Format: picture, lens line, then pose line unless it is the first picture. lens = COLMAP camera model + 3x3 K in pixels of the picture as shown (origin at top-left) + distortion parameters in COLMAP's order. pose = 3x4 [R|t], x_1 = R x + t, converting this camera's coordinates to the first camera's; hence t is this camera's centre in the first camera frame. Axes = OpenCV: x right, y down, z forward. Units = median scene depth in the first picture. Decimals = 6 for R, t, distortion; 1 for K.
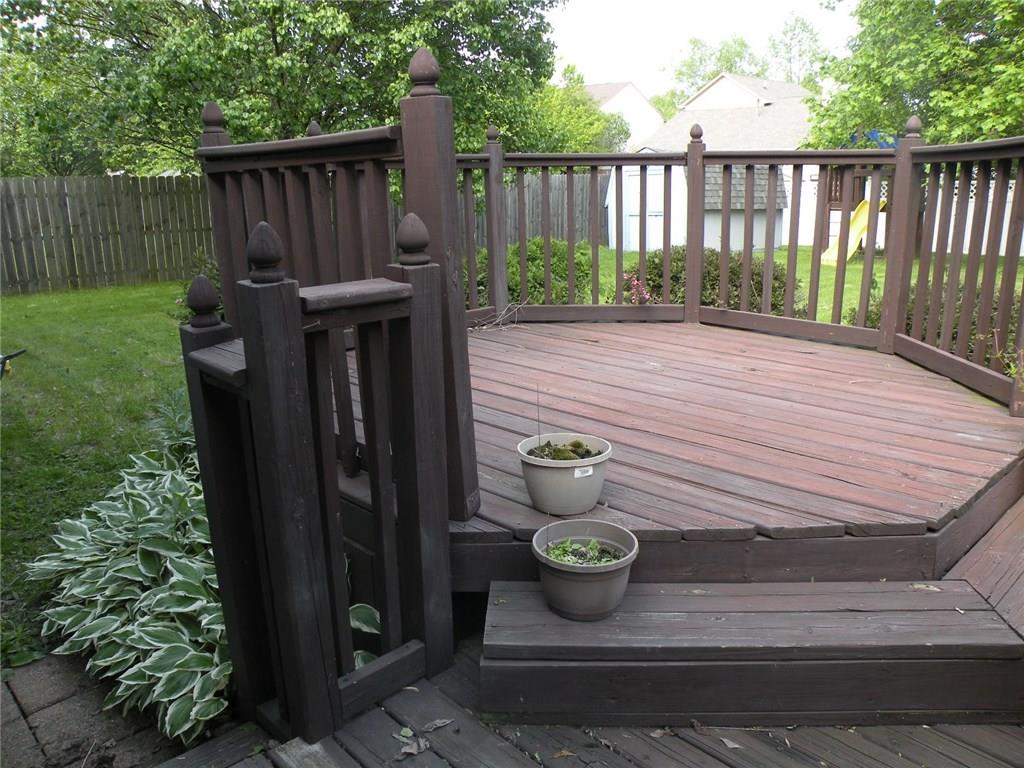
lens RADIAL K [[822.1, 0, 516.8], [0, 822.1, 386.9], [0, 0, 1]] dist [-0.161989, 0.154653]
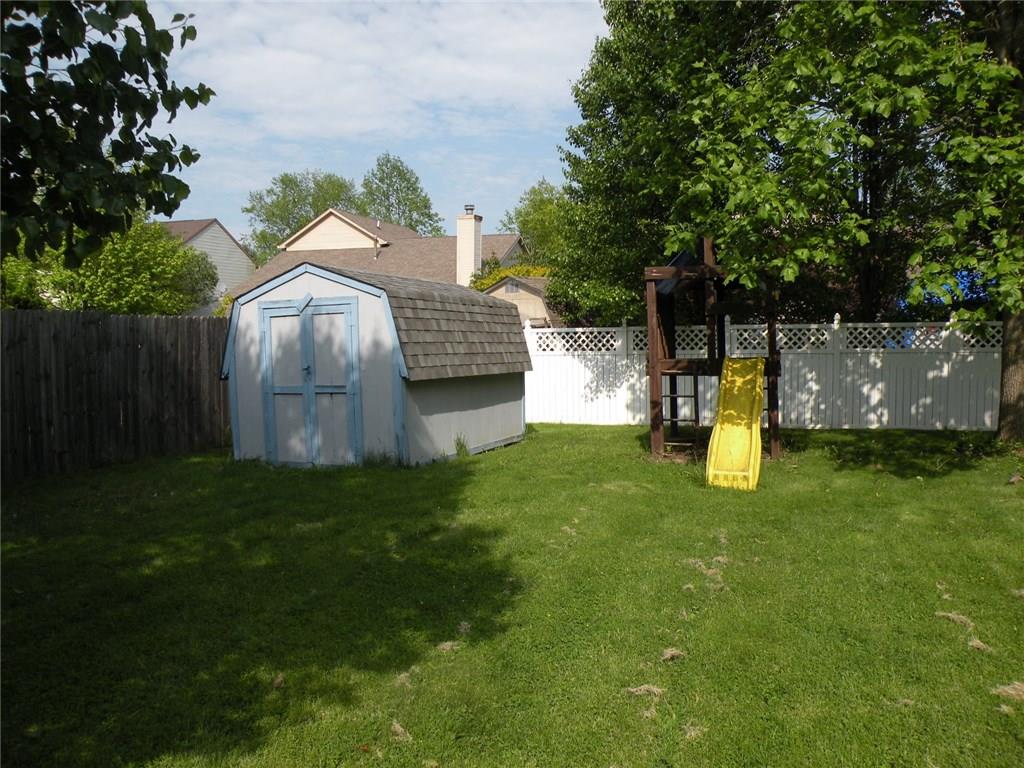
lens RADIAL K [[822.1, 0, 516.8], [0, 822.1, 386.9], [0, 0, 1]] dist [-0.161989, 0.154653]
pose [[0.880604, -0.025066, 0.473189, 0.014238], [0.111110, 0.981682, -0.154774, -0.043187], [-0.460641, 0.188871, 0.867259, 0.173363]]
